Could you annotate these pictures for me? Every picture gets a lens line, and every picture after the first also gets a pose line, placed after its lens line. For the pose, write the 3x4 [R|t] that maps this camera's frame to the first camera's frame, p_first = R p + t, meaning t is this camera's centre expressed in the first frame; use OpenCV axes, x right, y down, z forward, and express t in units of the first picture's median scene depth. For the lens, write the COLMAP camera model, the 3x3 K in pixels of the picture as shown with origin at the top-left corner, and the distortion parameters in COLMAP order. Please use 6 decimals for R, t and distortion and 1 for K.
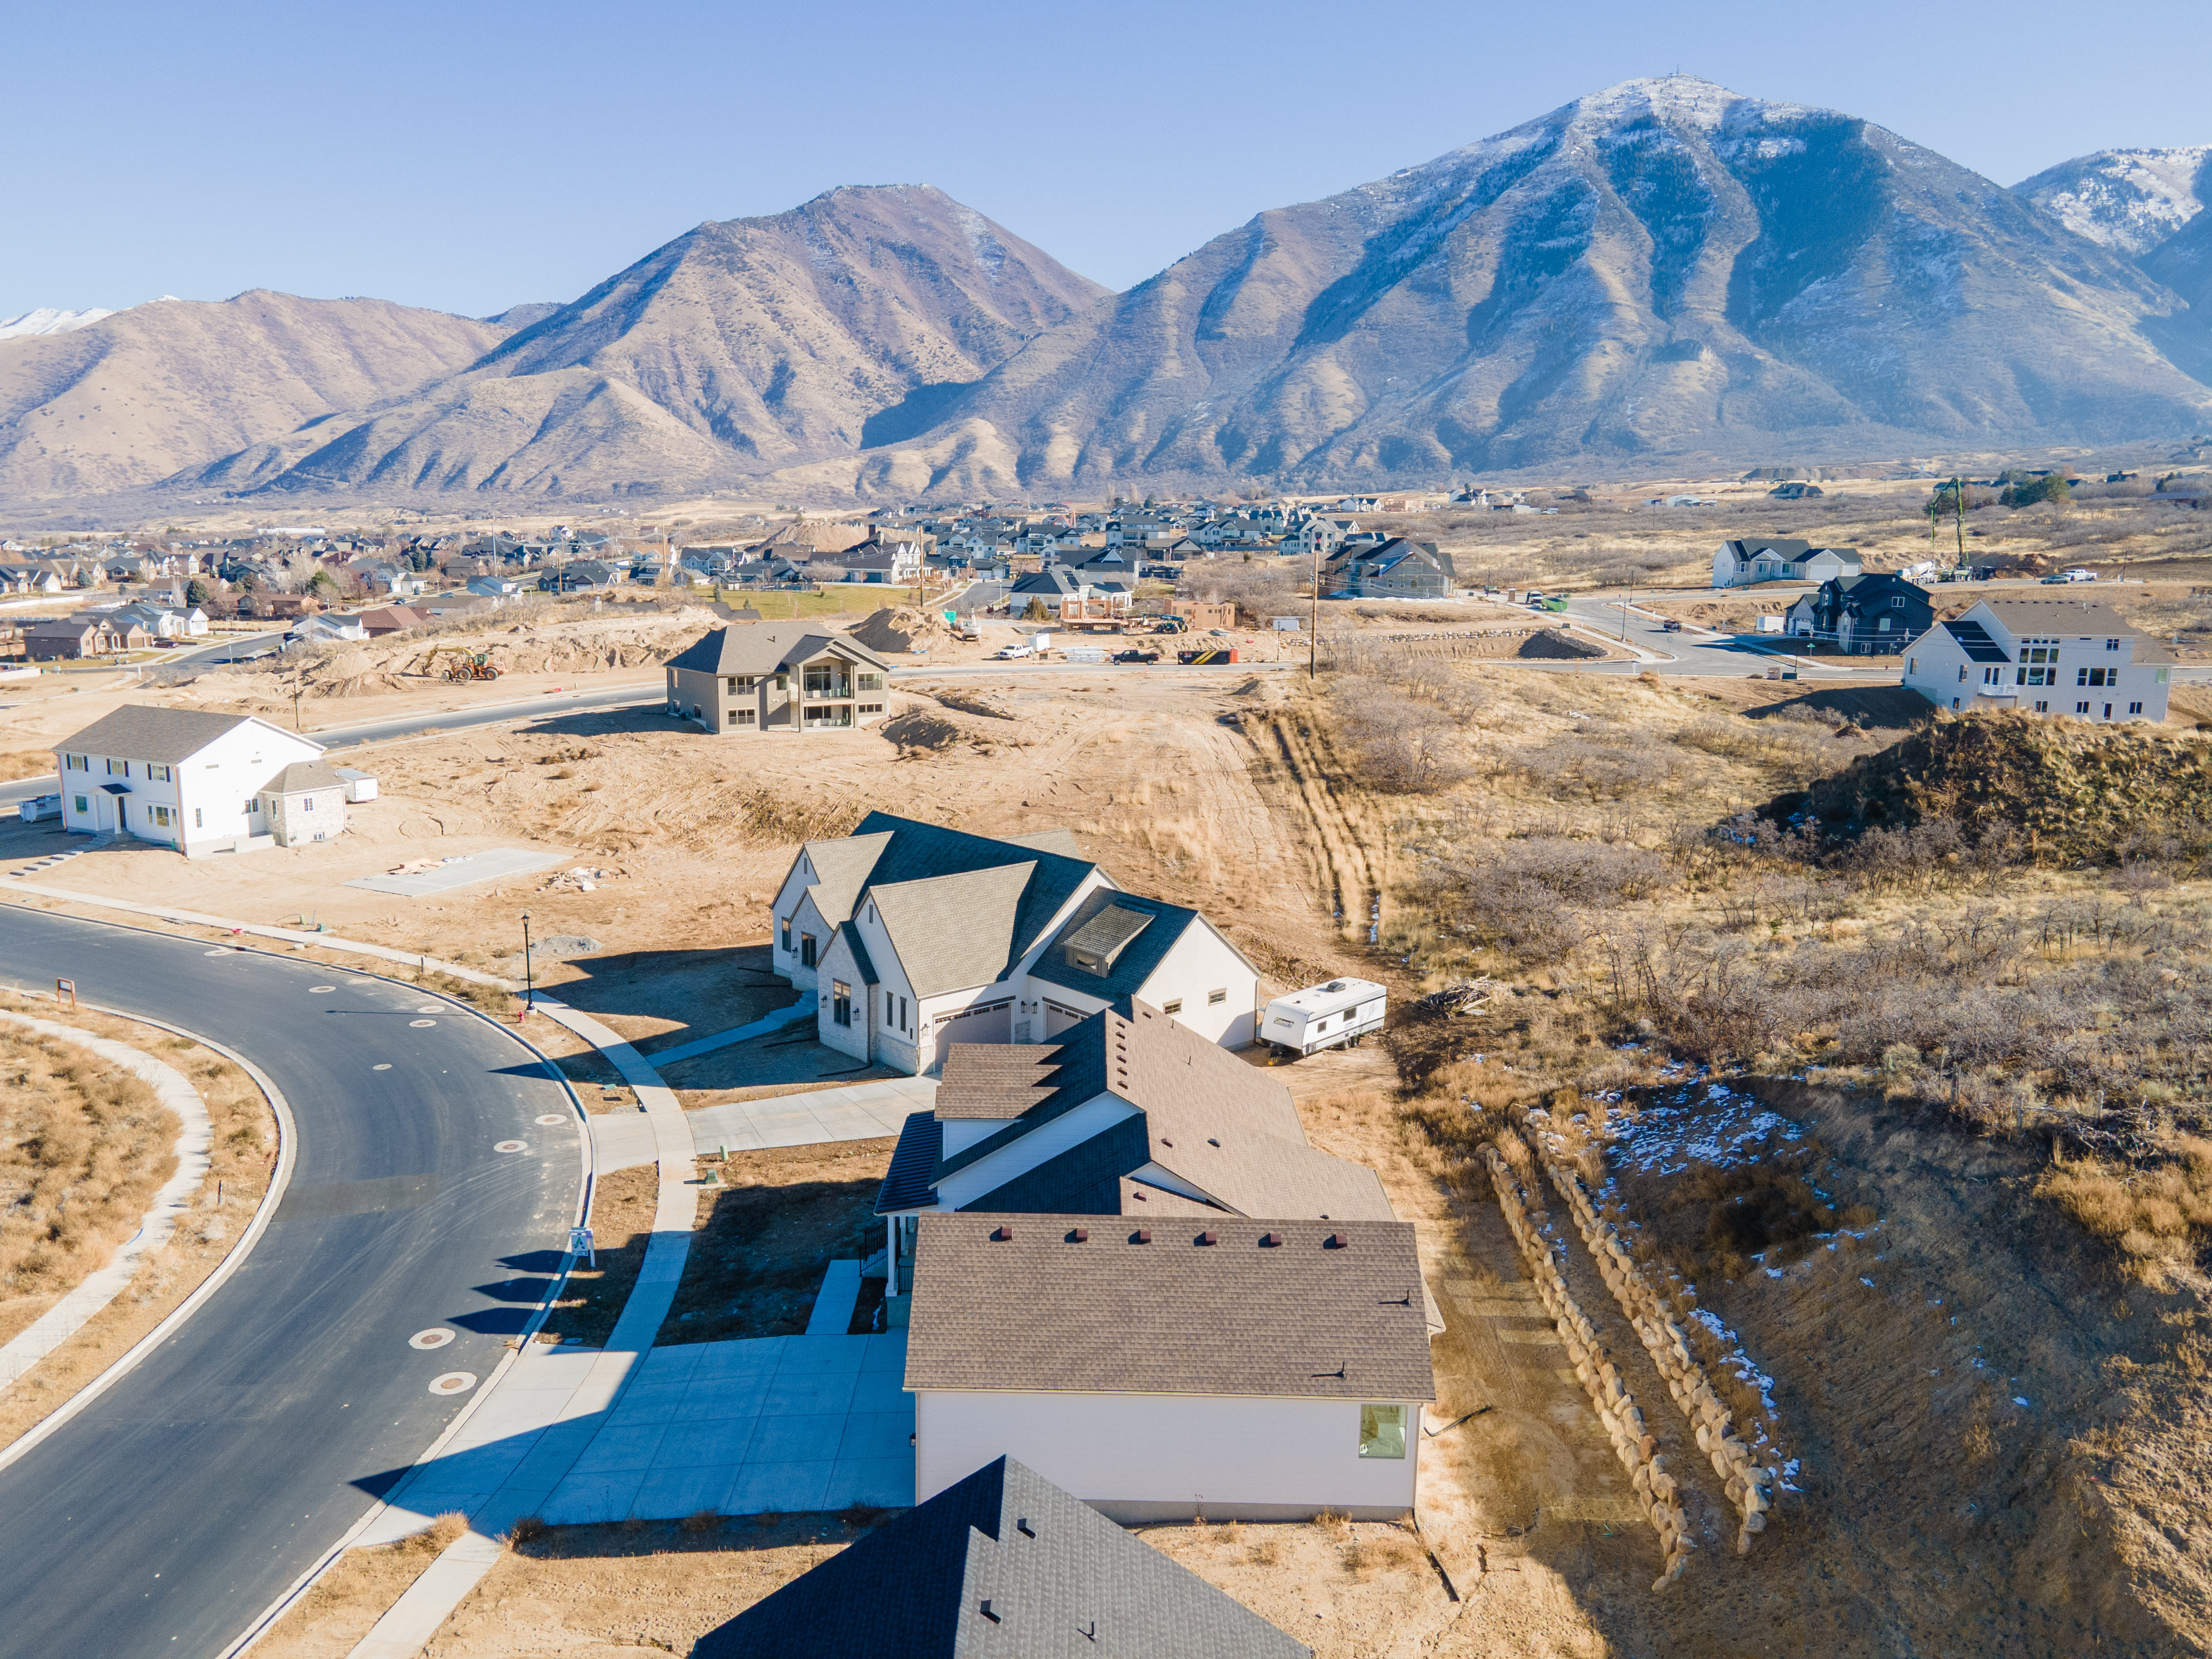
lens RADIAL K [[1619.2, 0, 1088.7], [0, 1619.2, 830.5], [0, 0, 1]] dist [0.026695, 0.030923]
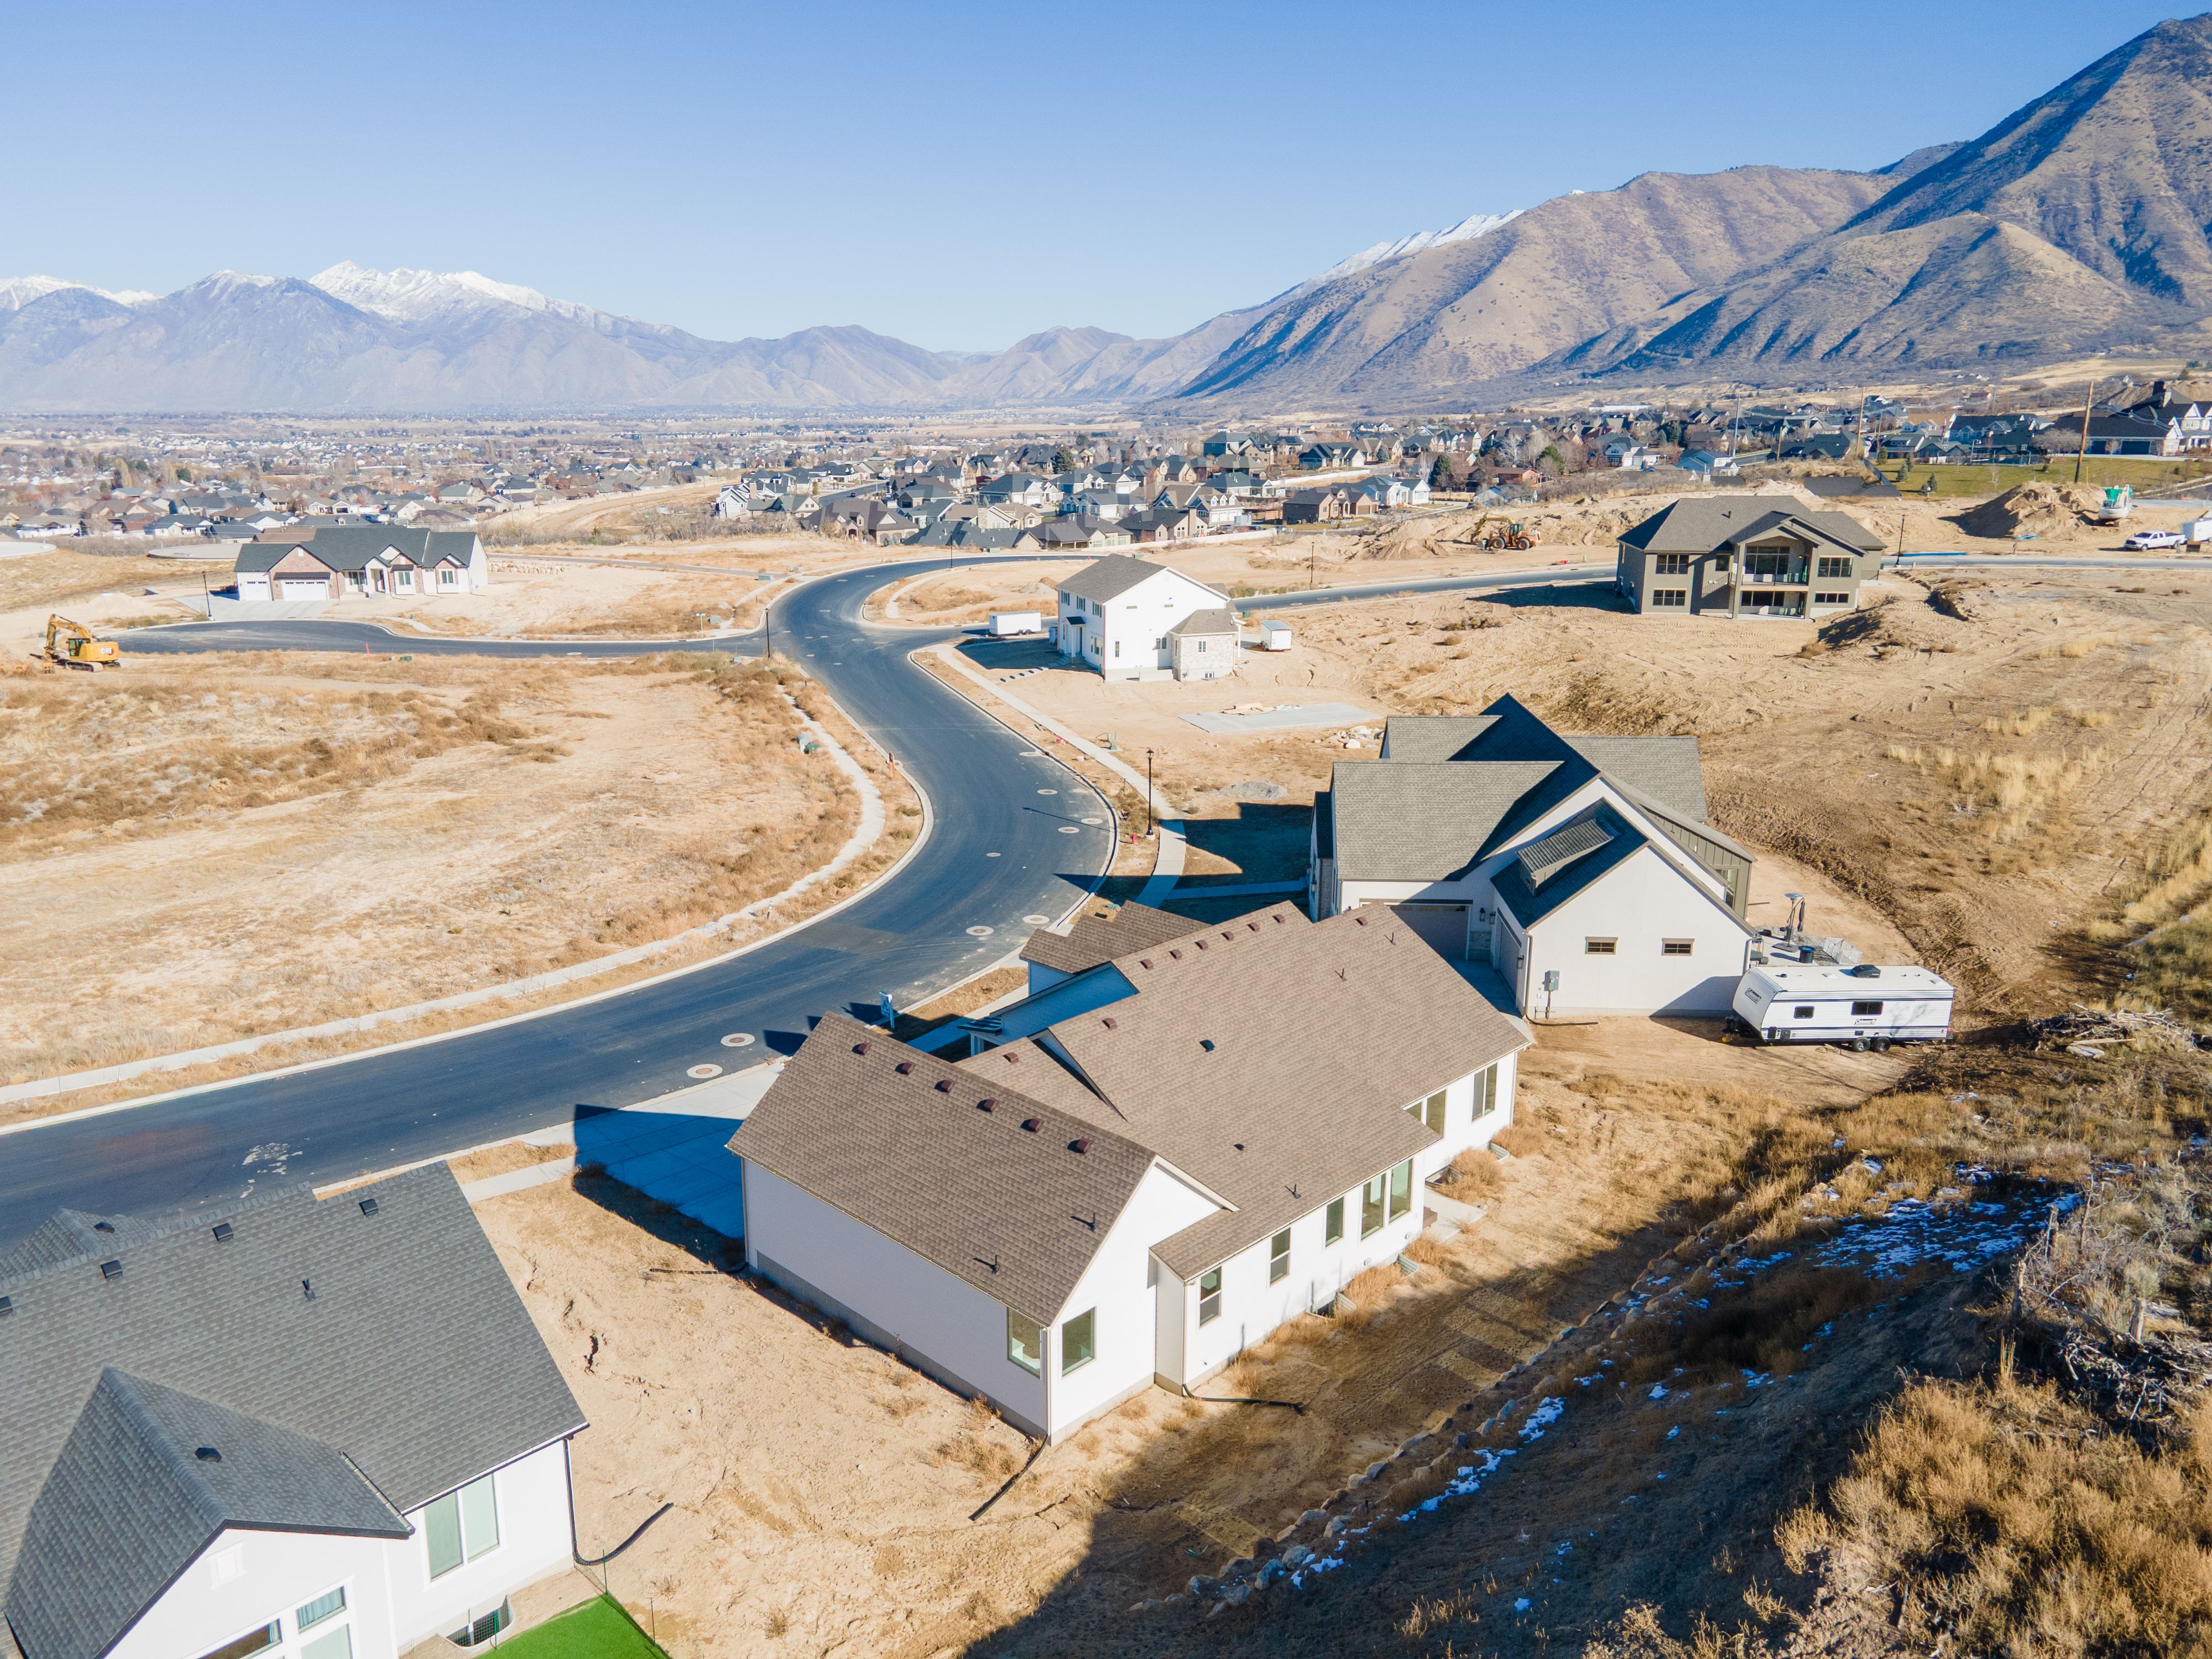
lens RADIAL K [[1619.2, 0, 1088.7], [0, 1619.2, 830.5], [0, 0, 1]] dist [0.026695, 0.030923]
pose [[0.717795, 0.162869, -0.676937, 0.194097], [-0.113149, 0.986618, 0.117399, -0.009524], [0.686999, -0.007674, 0.726618, 0.083099]]
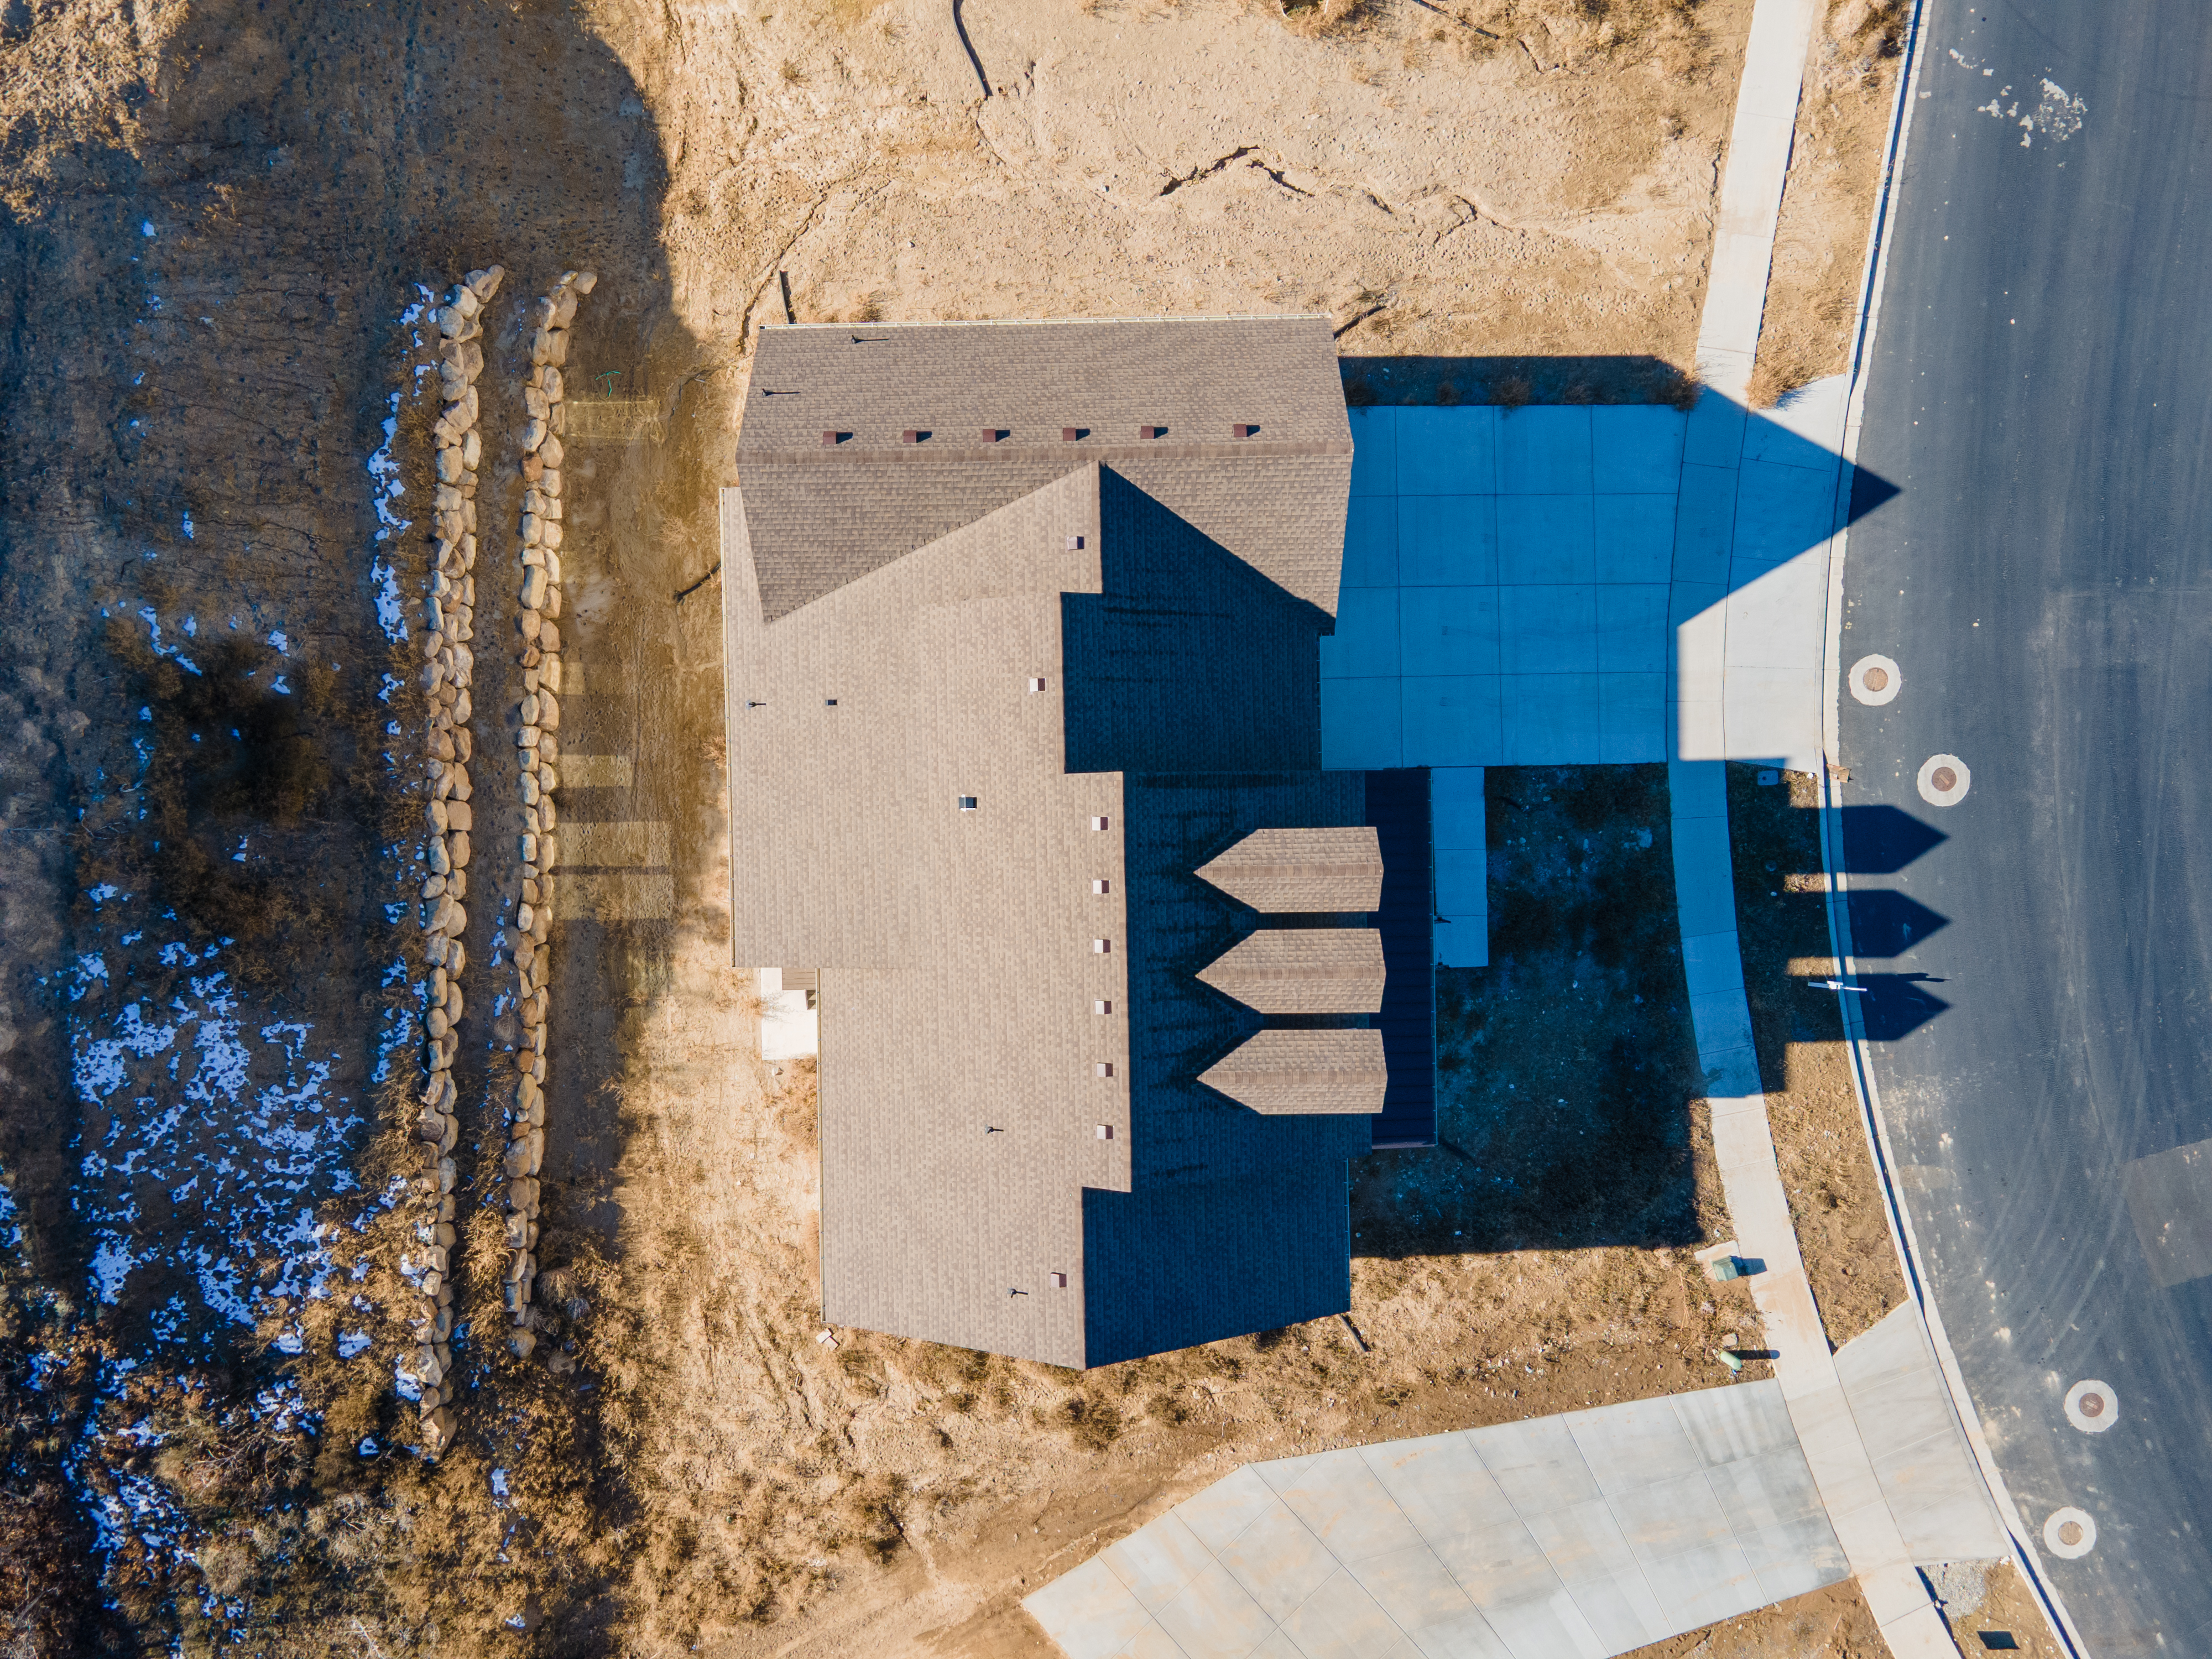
lens RADIAL K [[1619.2, 0, 1088.7], [0, 1619.2, 830.5], [0, 0, 1]] dist [0.026695, 0.030923]
pose [[-0.999495, 0.028380, -0.014318, 0.011071], [-0.019421, -0.188605, 0.981861, -0.150103], [0.025164, 0.981643, 0.189061, 0.266305]]
